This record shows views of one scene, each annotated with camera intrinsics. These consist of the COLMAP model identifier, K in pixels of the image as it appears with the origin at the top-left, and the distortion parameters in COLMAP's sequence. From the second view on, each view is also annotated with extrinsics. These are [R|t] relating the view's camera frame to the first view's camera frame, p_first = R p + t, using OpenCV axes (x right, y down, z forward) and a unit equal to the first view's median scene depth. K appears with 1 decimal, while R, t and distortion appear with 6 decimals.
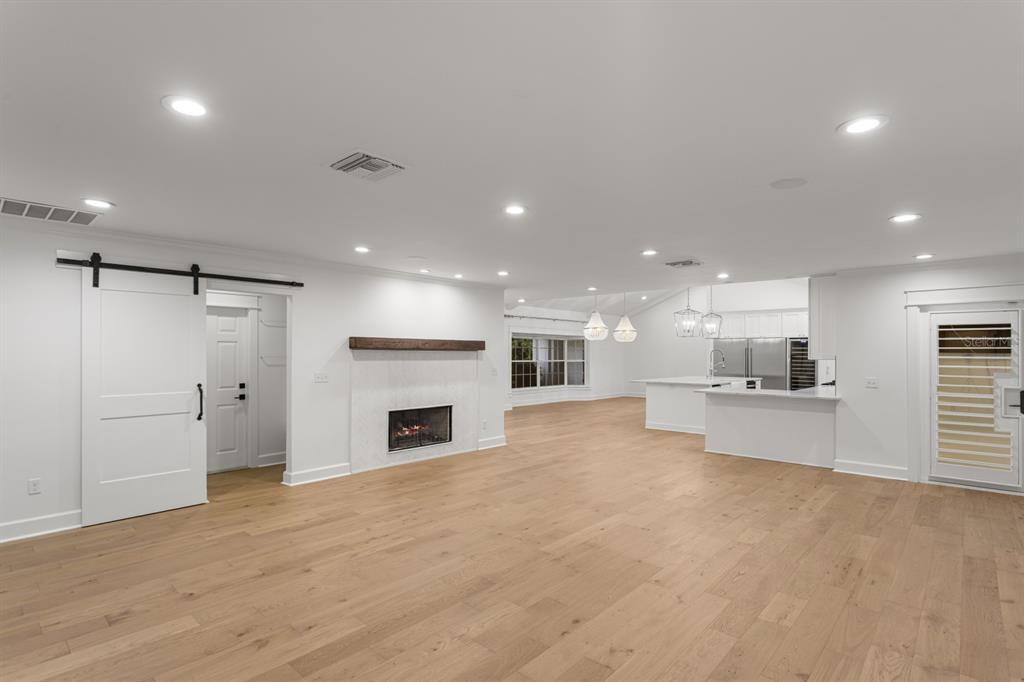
lens RADIAL K [[503.8, 0, 509.2], [0, 503.8, 354.7], [0, 0, 1]] dist [-0.015136, 0.007349]
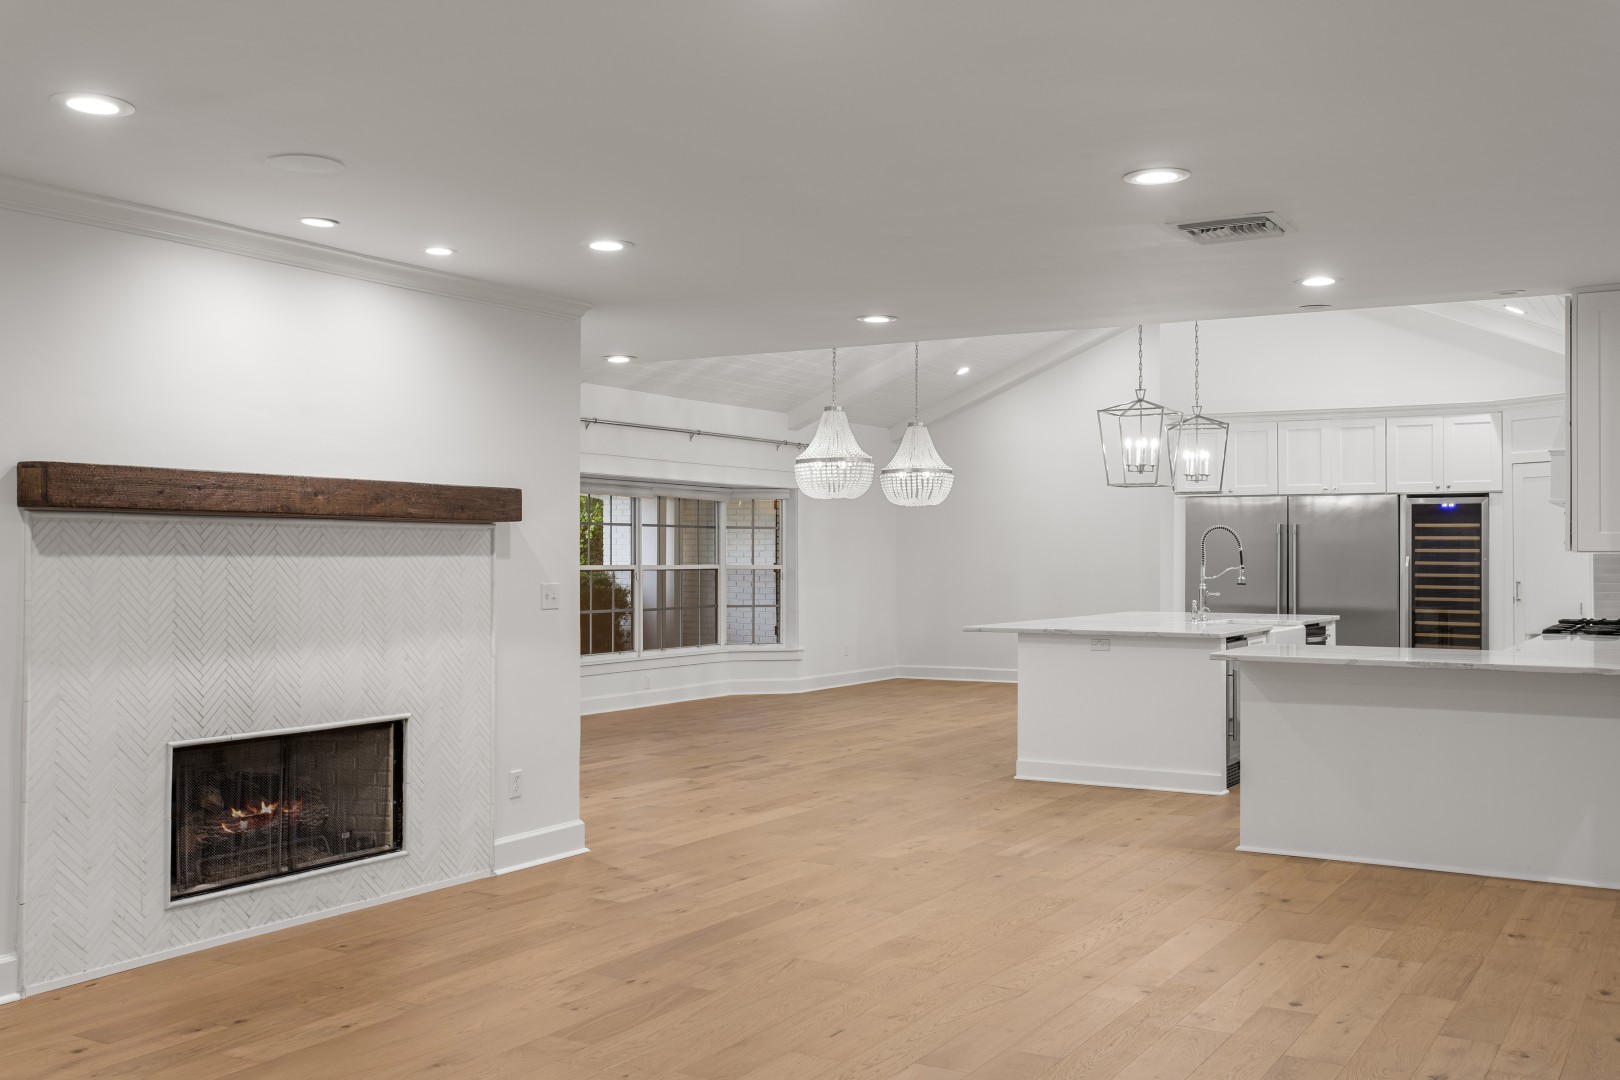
lens RADIAL K [[1548.4, 0, 803.0], [0, 1548.4, 535.7], [0, 0, 1]] dist [0.012139, 0.000000]
pose [[0.979292, 0.001728, 0.202443, -0.075593], [0.000809, 0.999922, -0.012452, 0.010996], [-0.202449, 0.012358, 0.979215, 0.124820]]
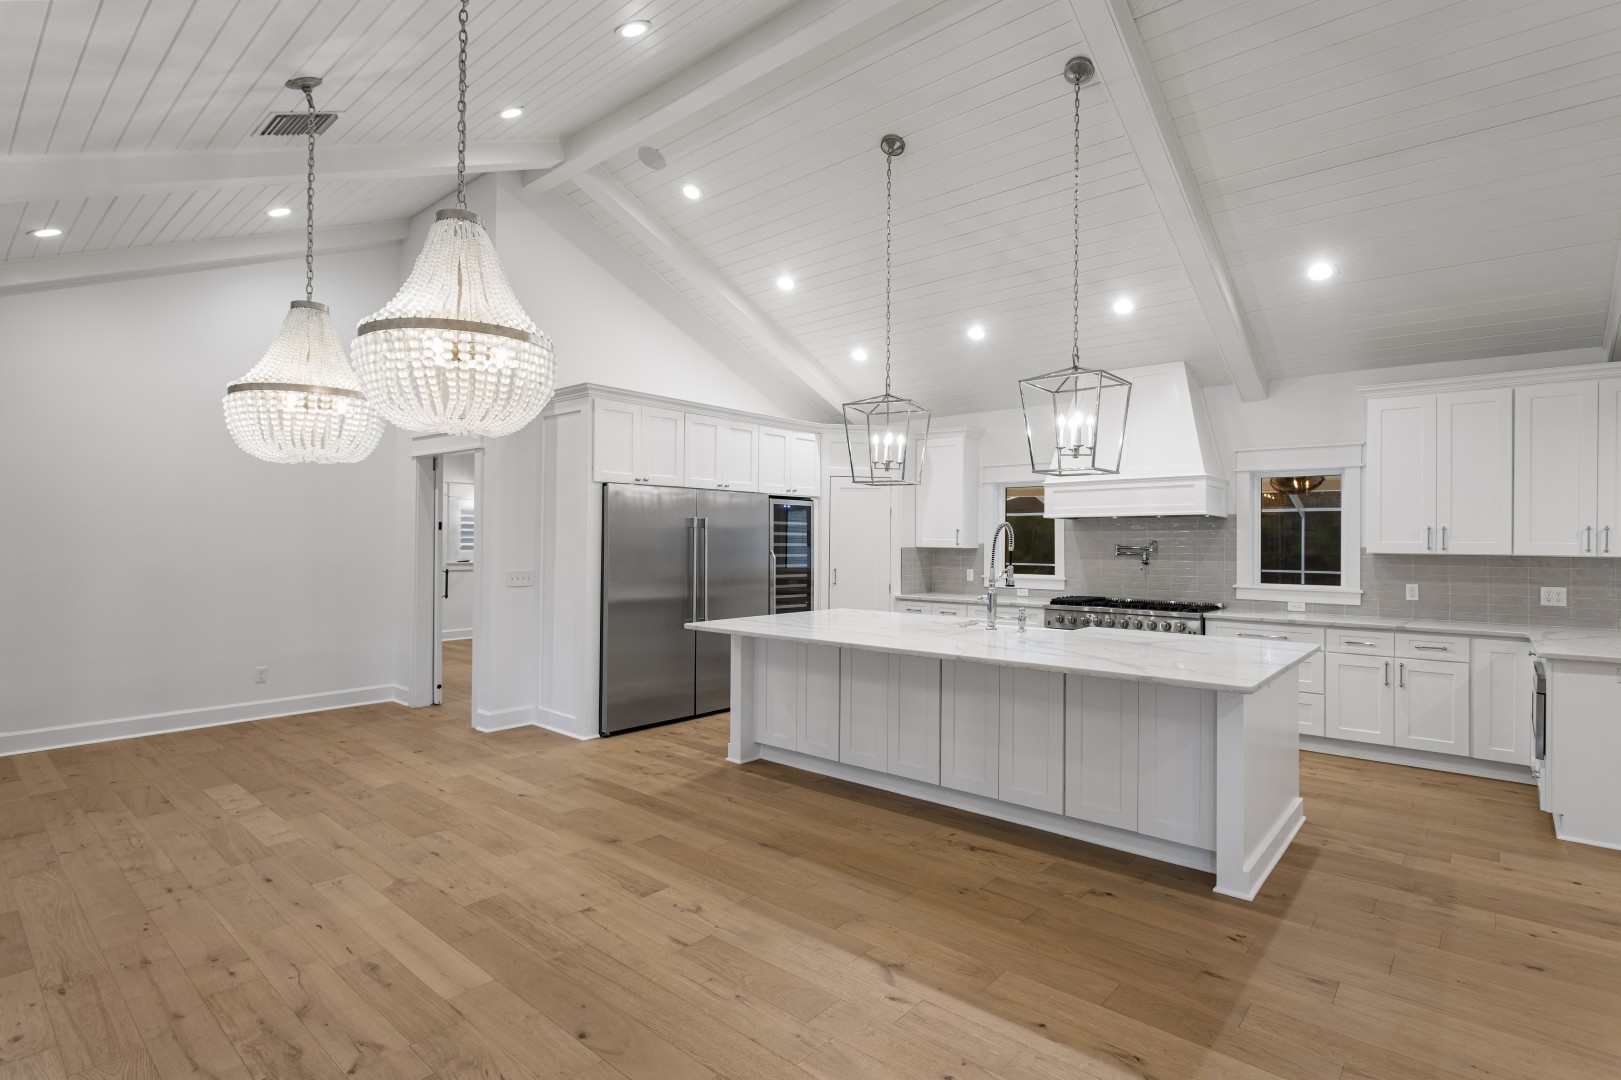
lens RADIAL K [[797.5, 0, 805.3], [0, 797.5, 535.9], [0, 0, 1]] dist [-0.015136, 0.007349]
pose [[-0.026923, 0.003196, 0.999632, -0.074810], [-0.006290, 0.999975, -0.003367, -0.001449], [-0.999618, -0.006379, -0.026902, 1.704948]]
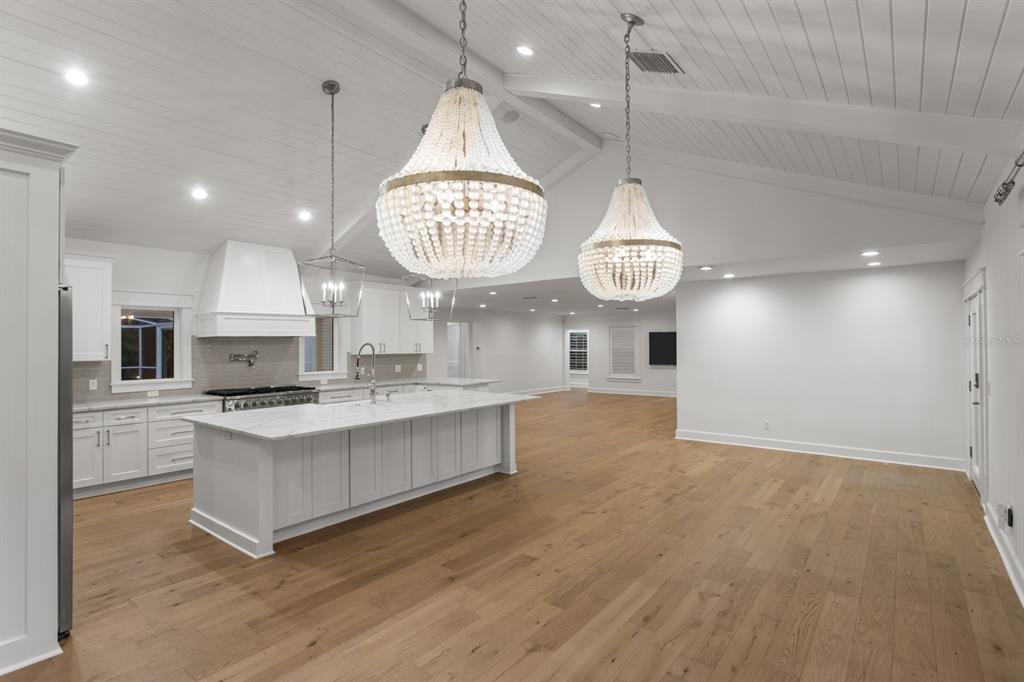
lens RADIAL K [[503.8, 0, 517.9], [0, 503.8, 341.5], [0, 0, 1]] dist [-0.015136, 0.007349]
pose [[-0.996064, 0.005011, -0.088496, 0.459665], [0.005535, 0.999969, -0.005677, -0.011890], [0.088465, -0.006144, -0.996060, 2.302001]]
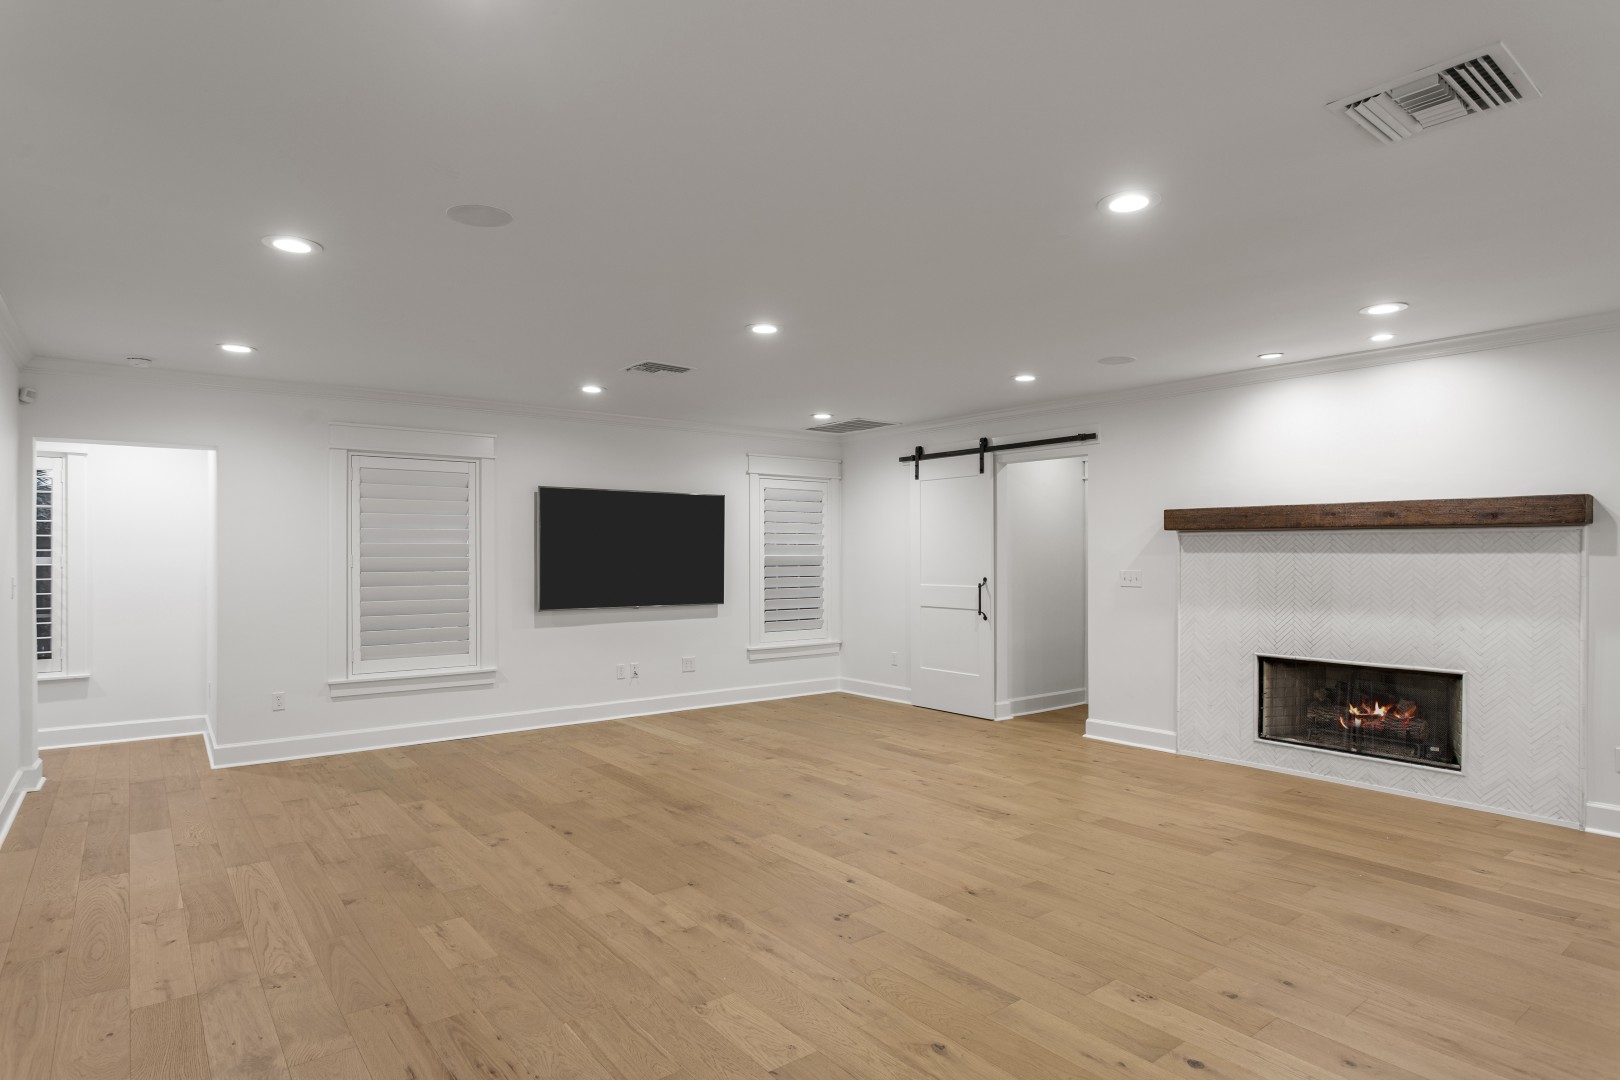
lens RADIAL K [[873.5, 0, 799.5], [0, 873.5, 552.4], [0, 0, 1]] dist [-0.024238, 0.008072]
pose [[-0.164537, -0.001487, -0.986370, 0.629594], [-0.001604, 0.999998, -0.001240, 0.012498], [0.986370, 0.001378, -0.164539, 0.654775]]
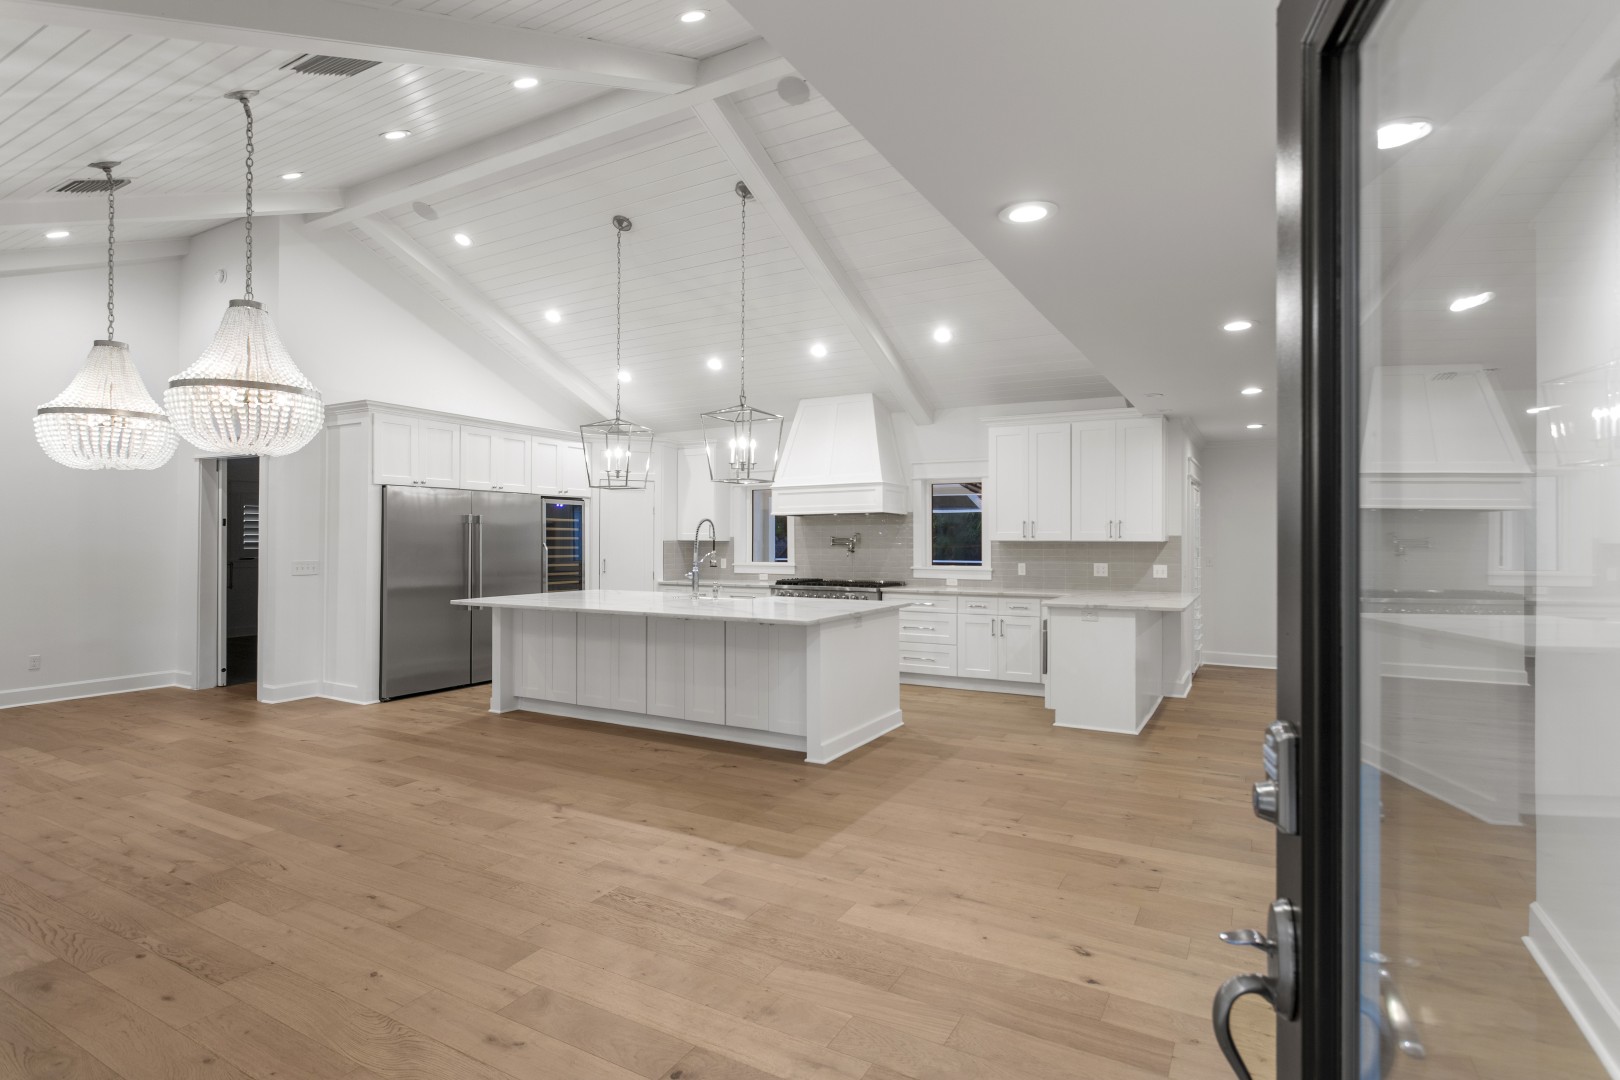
lens RADIAL K [[816.7, 0, 807.5], [0, 816.7, 533.5], [0, 0, 1]] dist [-0.004563, 0.005175]
pose [[-0.223291, 0.006231, 0.974732, -0.329369], [-0.000689, 0.999978, -0.006551, 0.007313], [-0.974752, -0.002135, -0.223282, 1.608449]]
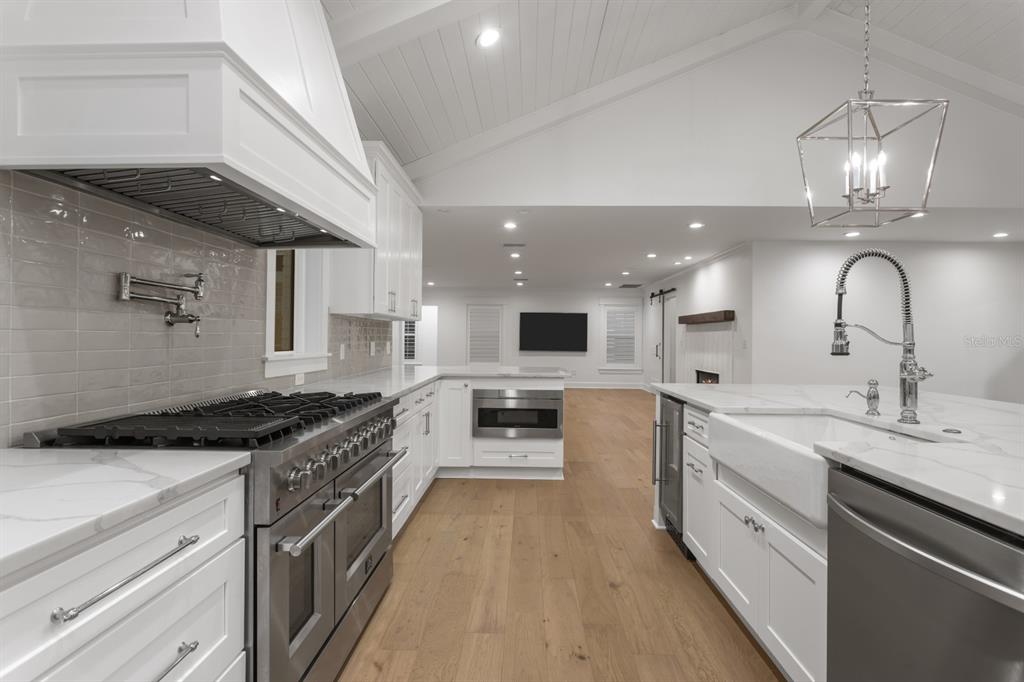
lens RADIAL K [[503.8, 0, 511.3], [0, 503.8, 341.2], [0, 0, 1]] dist [-0.015136, 0.007349]
pose [[-0.756907, -0.005200, -0.653502, 0.943431], [-0.011212, 0.999924, 0.005029, 0.033541], [0.653427, 0.011133, -0.756908, 1.585038]]
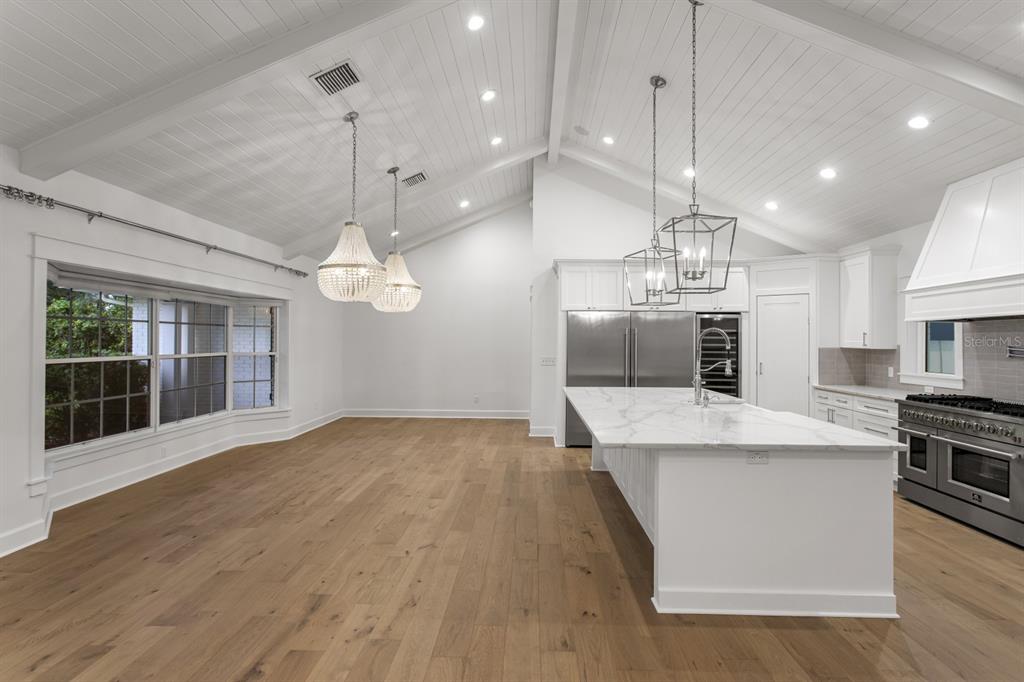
lens RADIAL K [[503.8, 0, 510.7], [0, 503.8, 338.3], [0, 0, 1]] dist [-0.015136, 0.007349]
pose [[0.763827, 0.005376, 0.645399, 0.044420], [-0.003919, 0.999986, -0.003692, -0.001425], [-0.645410, 0.000291, 0.763837, 1.205648]]
